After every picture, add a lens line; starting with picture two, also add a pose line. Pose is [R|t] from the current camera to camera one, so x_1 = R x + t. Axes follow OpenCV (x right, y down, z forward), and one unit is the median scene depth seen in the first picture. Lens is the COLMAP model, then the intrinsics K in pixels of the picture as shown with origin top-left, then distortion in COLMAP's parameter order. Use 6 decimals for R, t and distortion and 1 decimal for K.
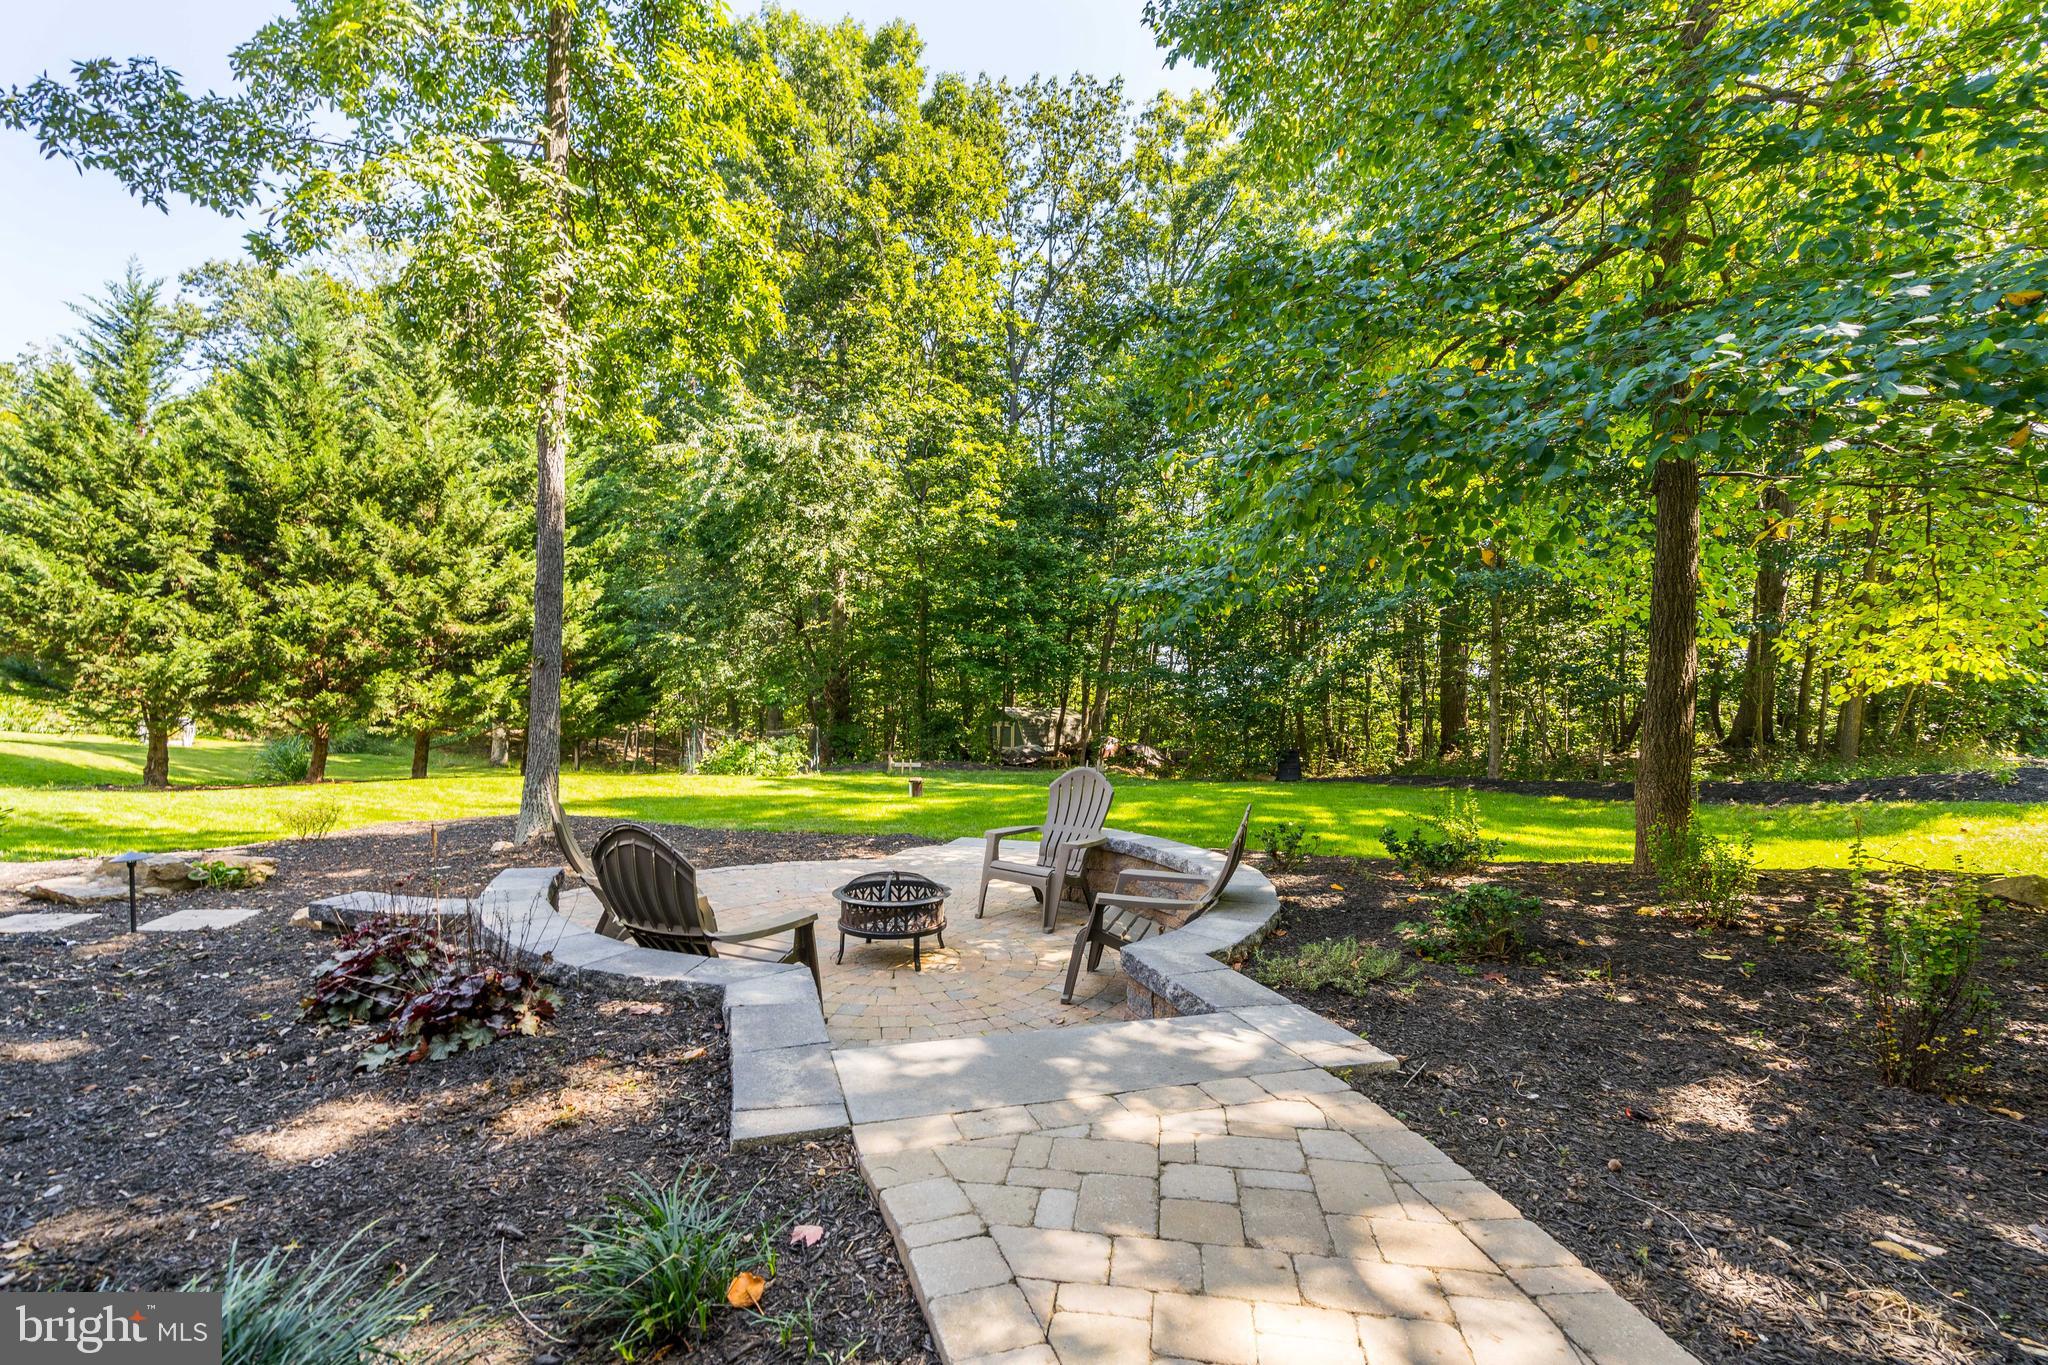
lens RADIAL K [[978.7, 0, 1019.7], [0, 978.7, 636.4], [0, 0, 1]] dist [-0.001350, 0.000062]
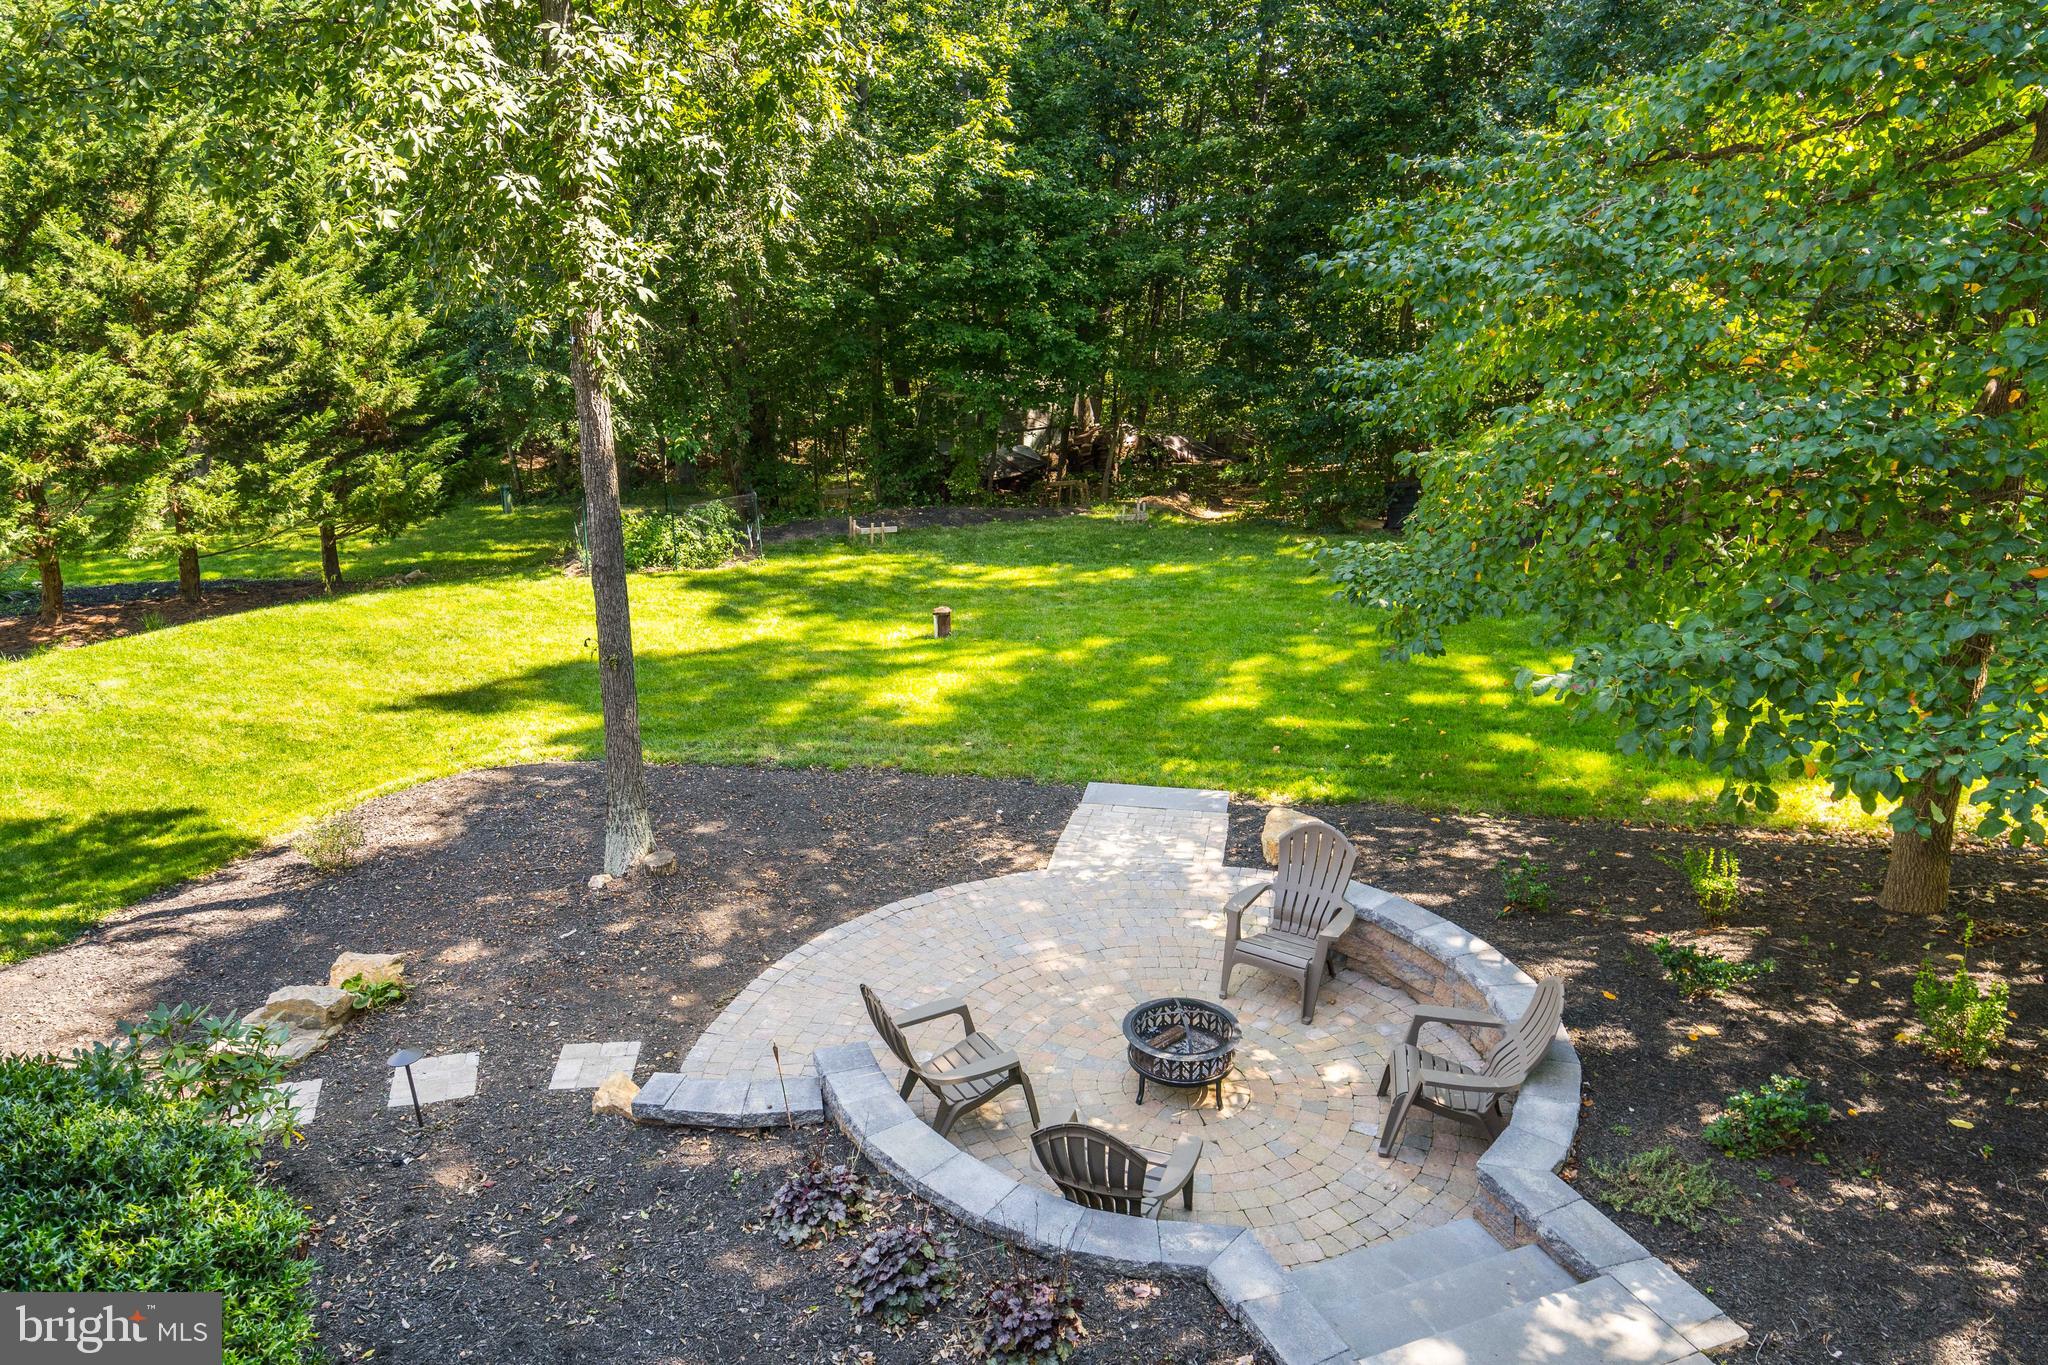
lens RADIAL K [[1517.4, 0, 1061.7], [0, 1517.4, 688.5], [0, 0, 1]] dist [-0.002923, 0.002565]
pose [[0.995734, -0.036394, 0.084793, -0.103658], [0.005755, 0.941640, 0.336572, -0.164497], [-0.092094, -0.334648, 0.937832, -0.088966]]
